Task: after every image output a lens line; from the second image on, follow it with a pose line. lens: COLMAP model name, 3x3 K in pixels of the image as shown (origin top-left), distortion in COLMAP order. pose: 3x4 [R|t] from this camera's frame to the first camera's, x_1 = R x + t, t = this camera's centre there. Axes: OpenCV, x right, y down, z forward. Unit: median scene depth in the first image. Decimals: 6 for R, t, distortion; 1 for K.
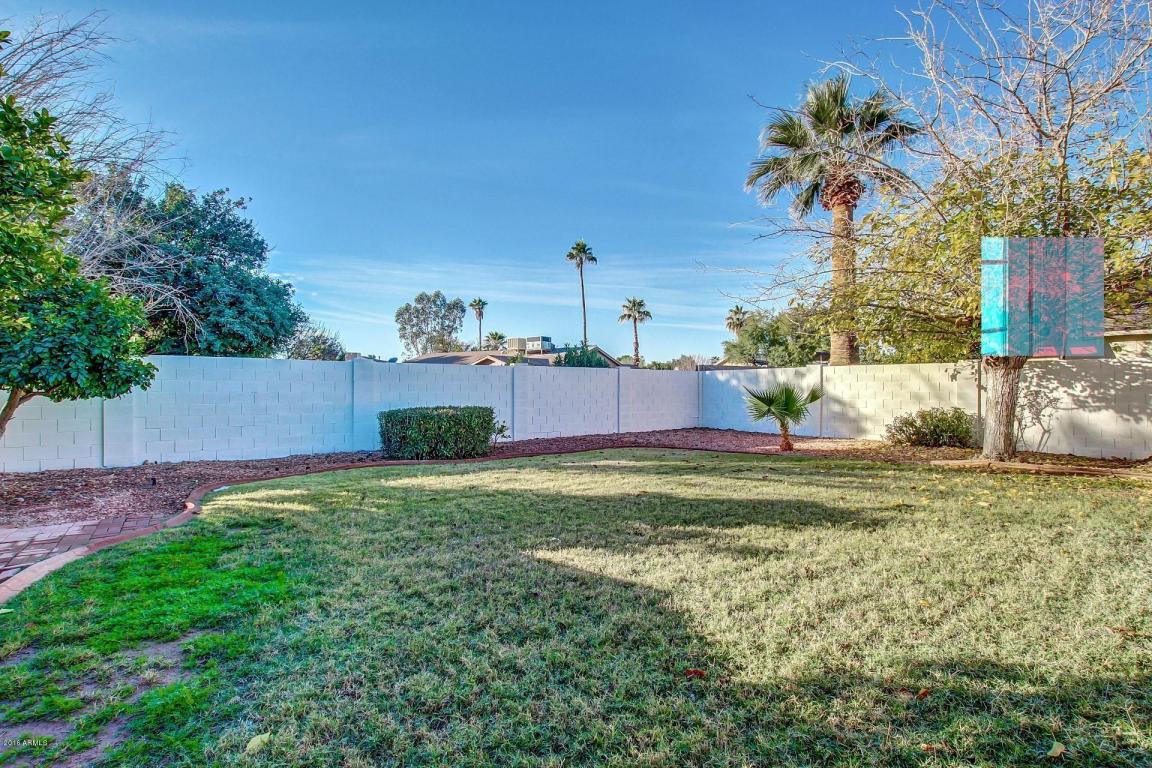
lens RADIAL K [[563.1, 0, 573.5], [0, 563.1, 383.1], [0, 0, 1]] dist [-0.027537, 0.002709]
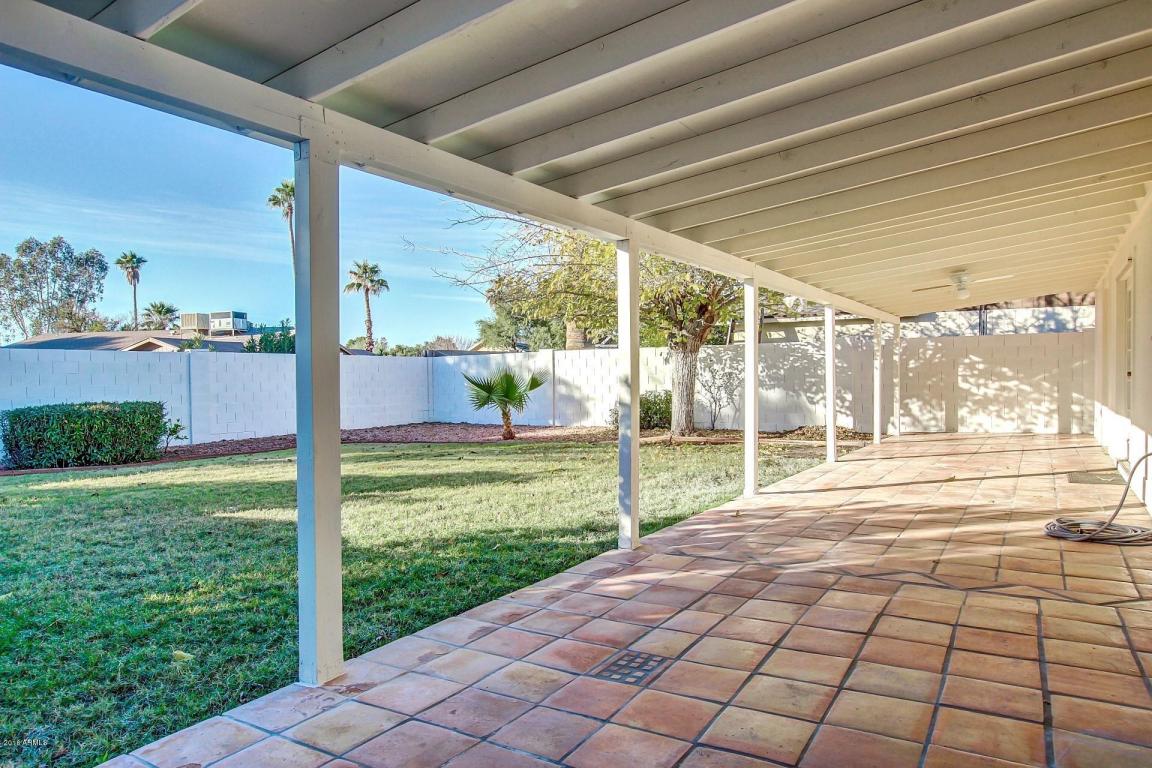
lens RADIAL K [[766.4, 0, 571.3], [0, 766.4, 386.0], [0, 0, 1]] dist [0.002667, 0.003630]
pose [[0.938262, -0.020562, 0.345314, 0.017358], [0.015365, 0.999724, 0.017780, 0.004740], [-0.345585, -0.011377, 0.938319, -0.146610]]
